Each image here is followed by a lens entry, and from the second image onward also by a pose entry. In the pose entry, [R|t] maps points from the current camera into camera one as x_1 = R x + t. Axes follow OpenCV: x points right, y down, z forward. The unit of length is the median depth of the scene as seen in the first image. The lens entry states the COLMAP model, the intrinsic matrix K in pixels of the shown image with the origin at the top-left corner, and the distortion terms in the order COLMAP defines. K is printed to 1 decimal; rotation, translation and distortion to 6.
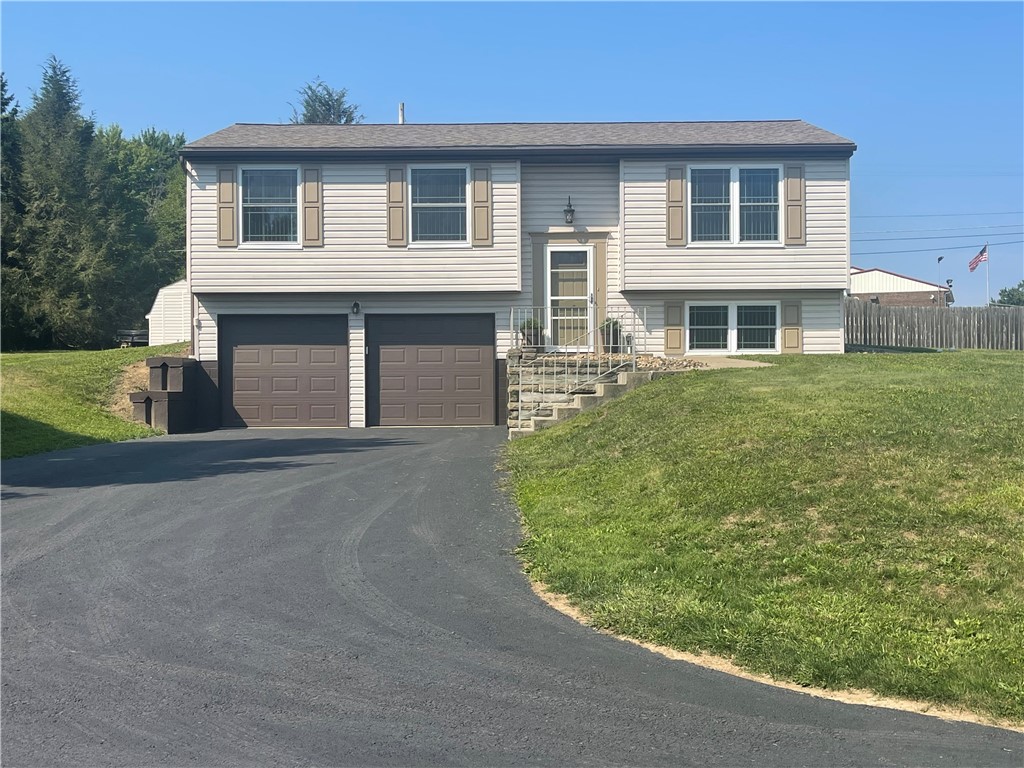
lens RADIAL K [[1320.2, 0, 512.0], [0, 1320.2, 384.0], [0, 0, 1]] dist [0.129519, -0.350272]
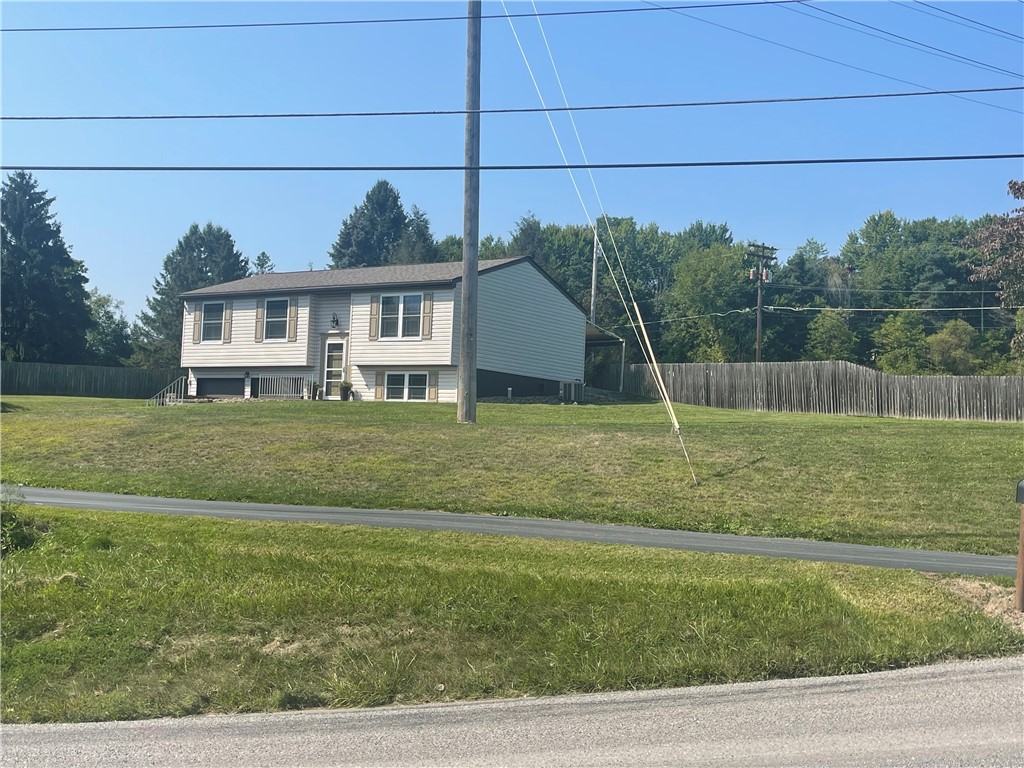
lens RADIAL K [[1320.2, 0, 512.0], [0, 1320.2, 384.0], [0, 0, 1]] dist [0.129519, -0.350272]
pose [[0.818555, 0.006877, -0.574388, 1.270659], [-0.042077, 0.997960, -0.048016, 0.030525], [0.572886, 0.063473, 0.817174, -0.326428]]
